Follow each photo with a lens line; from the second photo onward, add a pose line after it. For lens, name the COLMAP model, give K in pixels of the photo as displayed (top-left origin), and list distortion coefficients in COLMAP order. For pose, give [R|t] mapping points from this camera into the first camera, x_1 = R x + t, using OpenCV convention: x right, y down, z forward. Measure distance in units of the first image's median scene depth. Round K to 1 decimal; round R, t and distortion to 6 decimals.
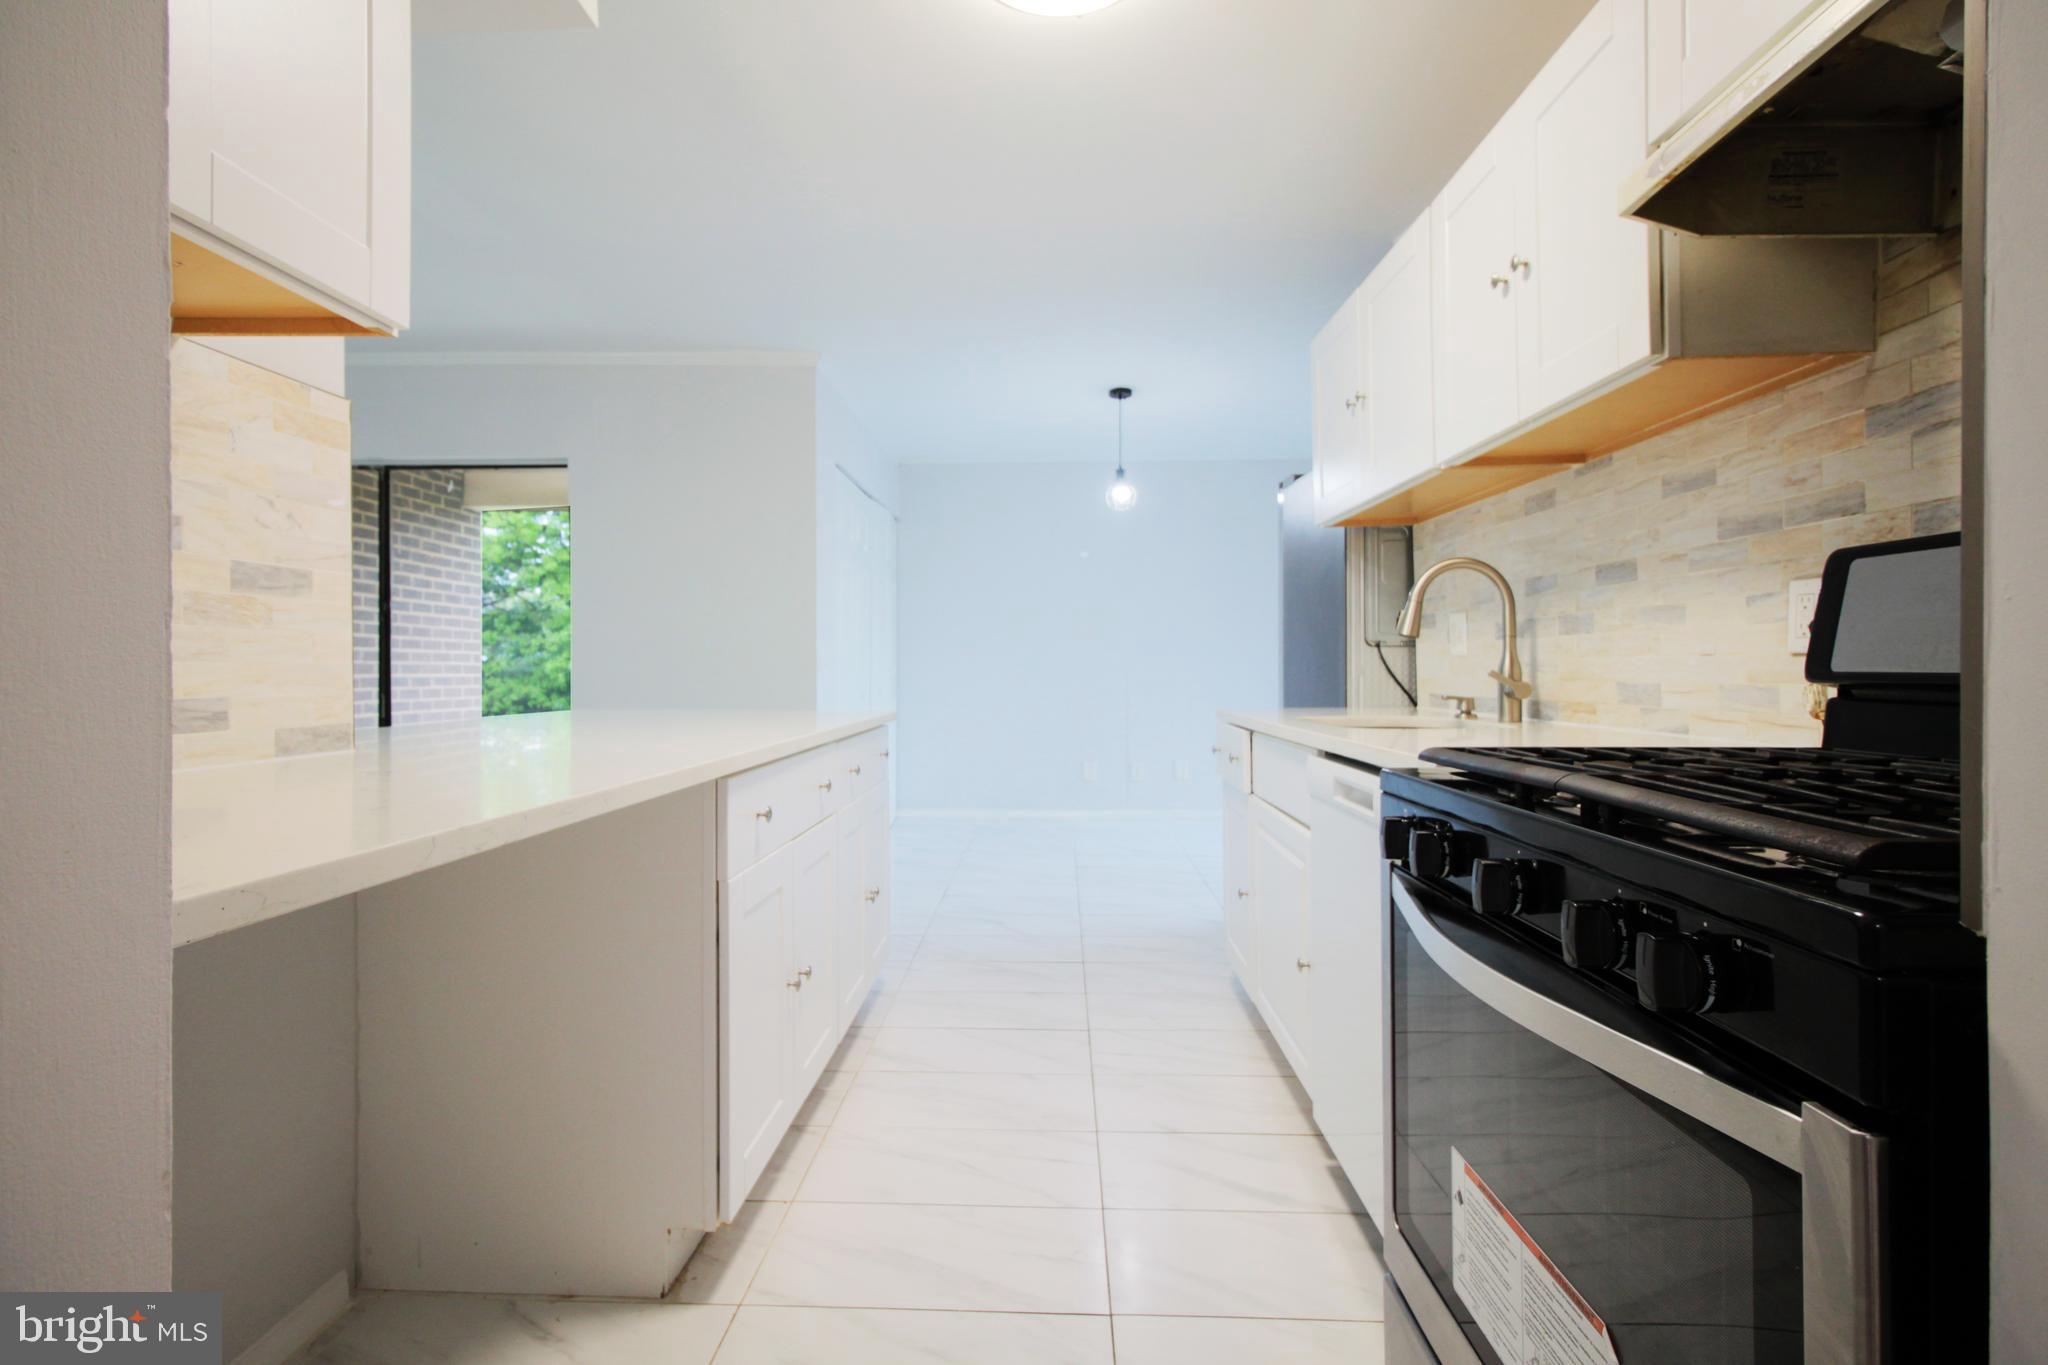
lens RADIAL K [[957.8, 0, 1019.6], [0, 957.8, 664.1], [0, 0, 1]] dist [-0.012793, -0.001240]
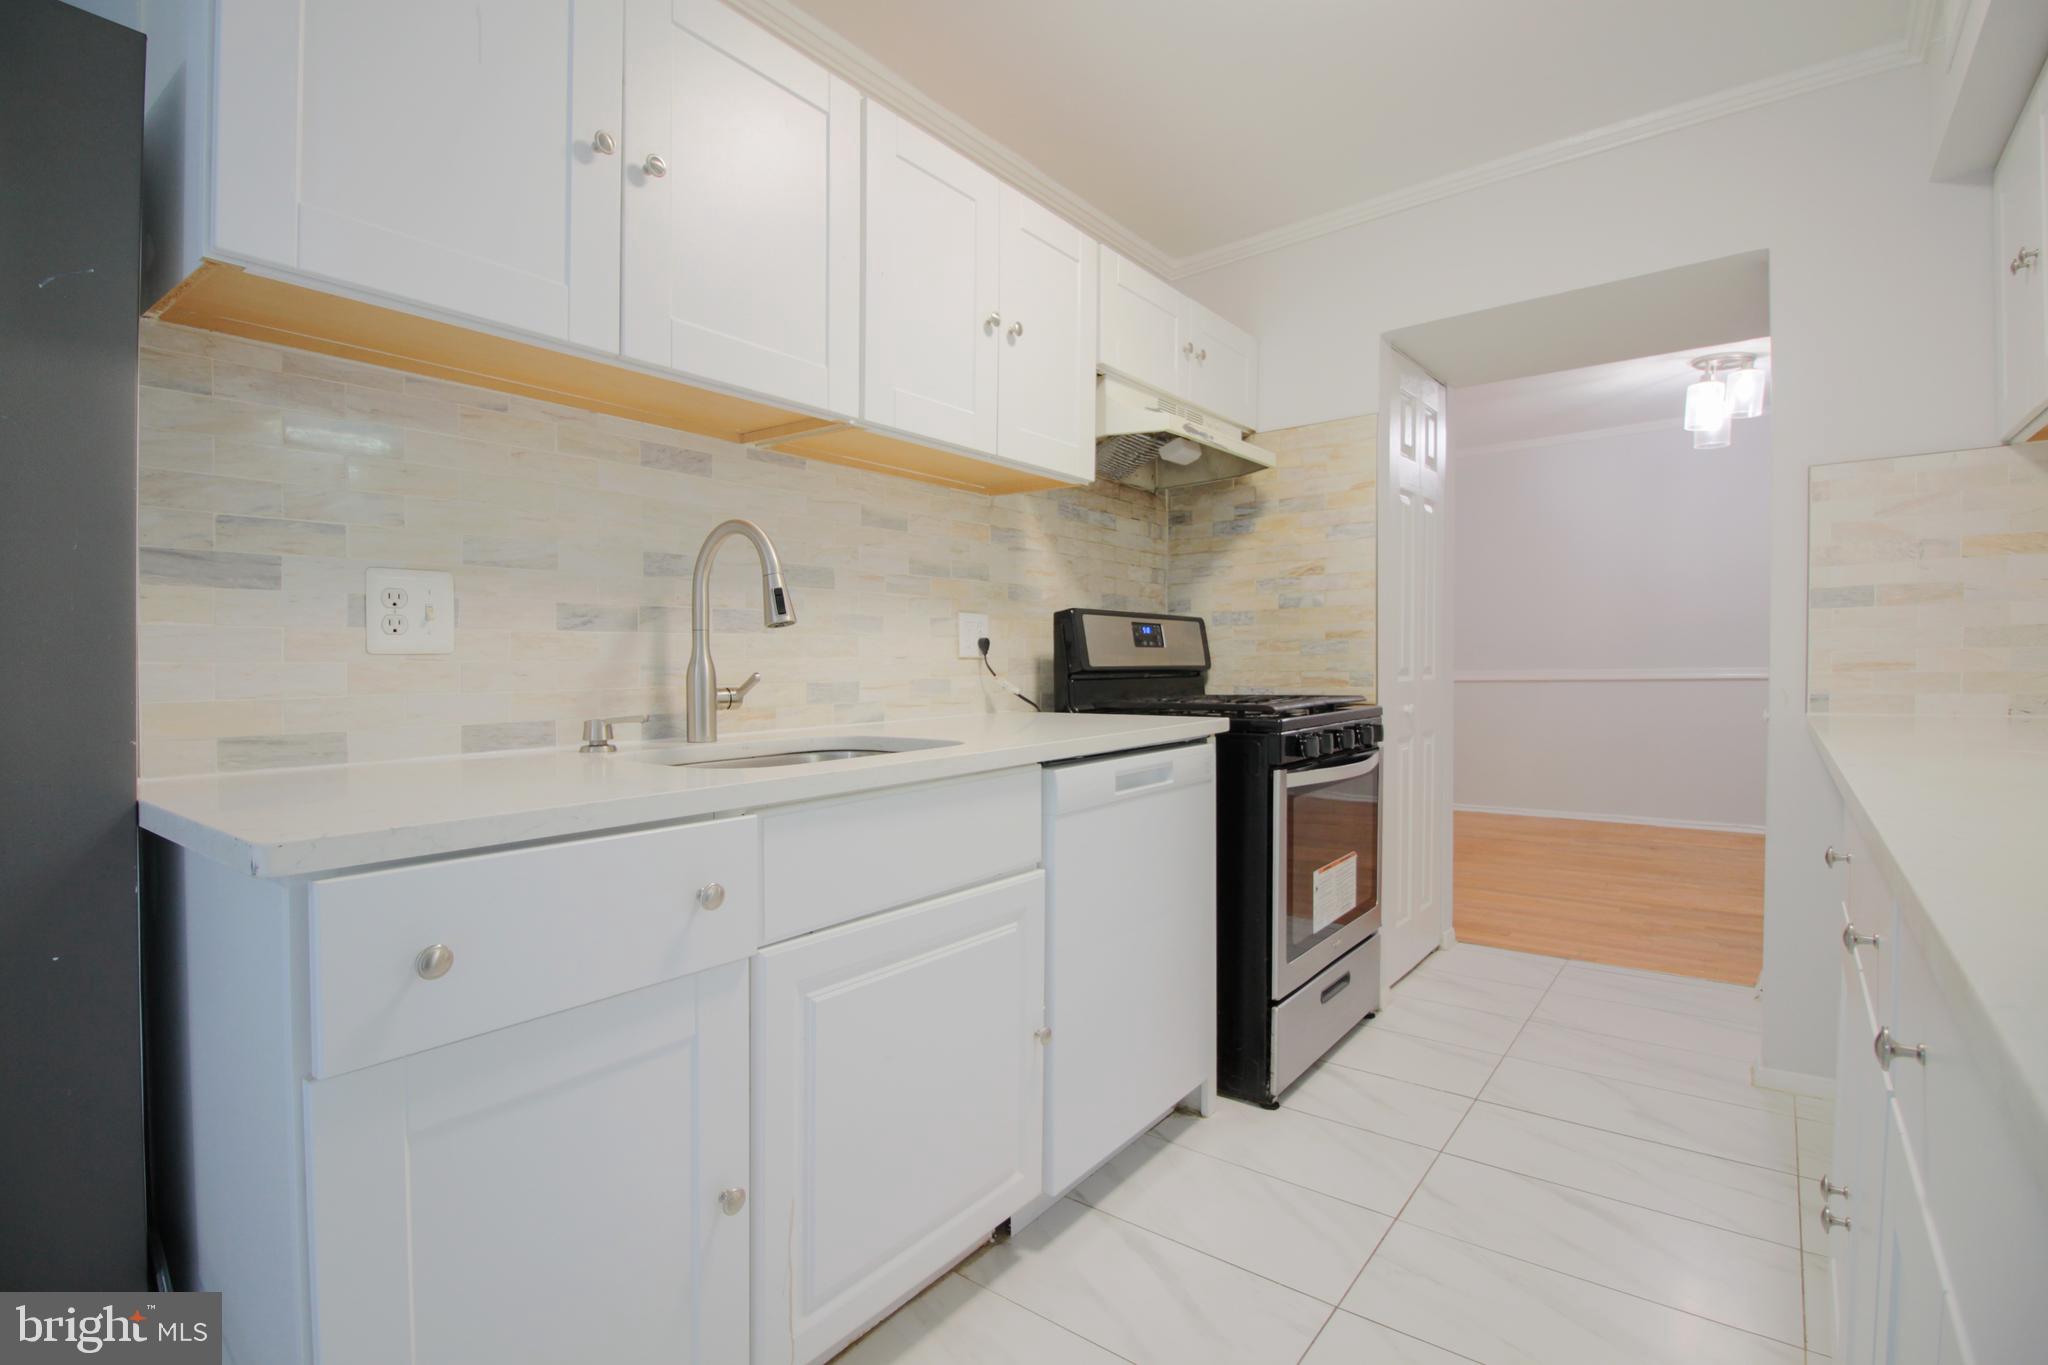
lens RADIAL K [[957.8, 0, 1025.9], [0, 957.8, 694.2], [0, 0, 1]] dist [-0.012793, -0.001240]
pose [[-0.817782, -0.006510, 0.575492, -0.186064], [0.012213, 0.999515, 0.028660, 0.004855], [-0.575399, 0.030466, -0.817305, 1.986717]]
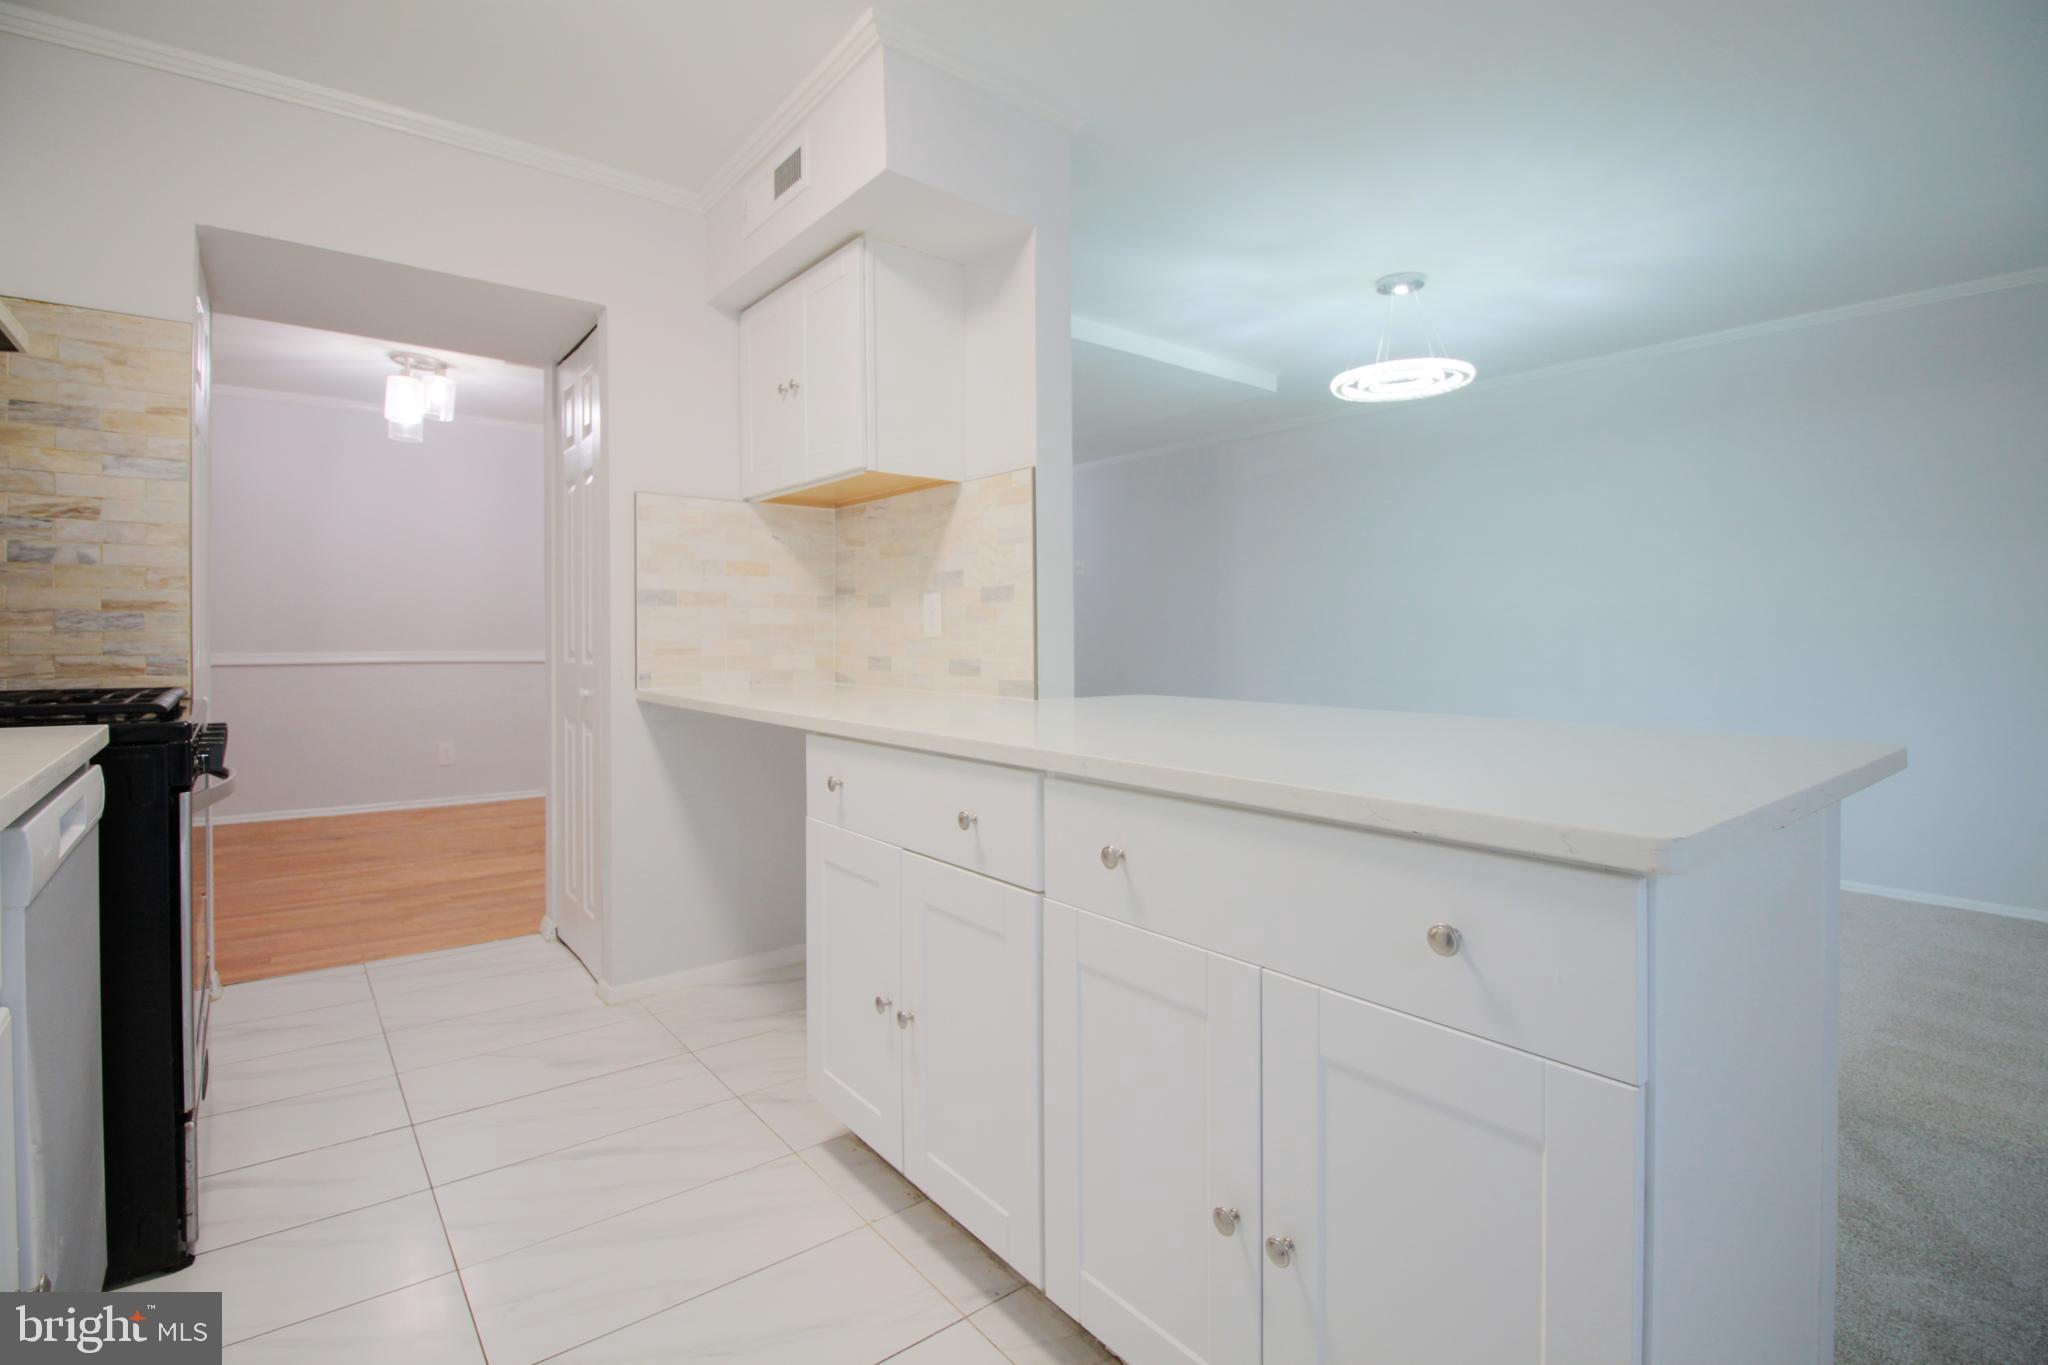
lens RADIAL K [[957.8, 0, 1034.3], [0, 957.8, 647.4], [0, 0, 1]] dist [-0.012793, -0.001240]
pose [[-0.745791, 0.001508, -0.666178, 0.283143], [-0.002090, 0.999987, 0.004603, 0.001015], [0.666176, 0.004826, -0.745779, 1.977550]]
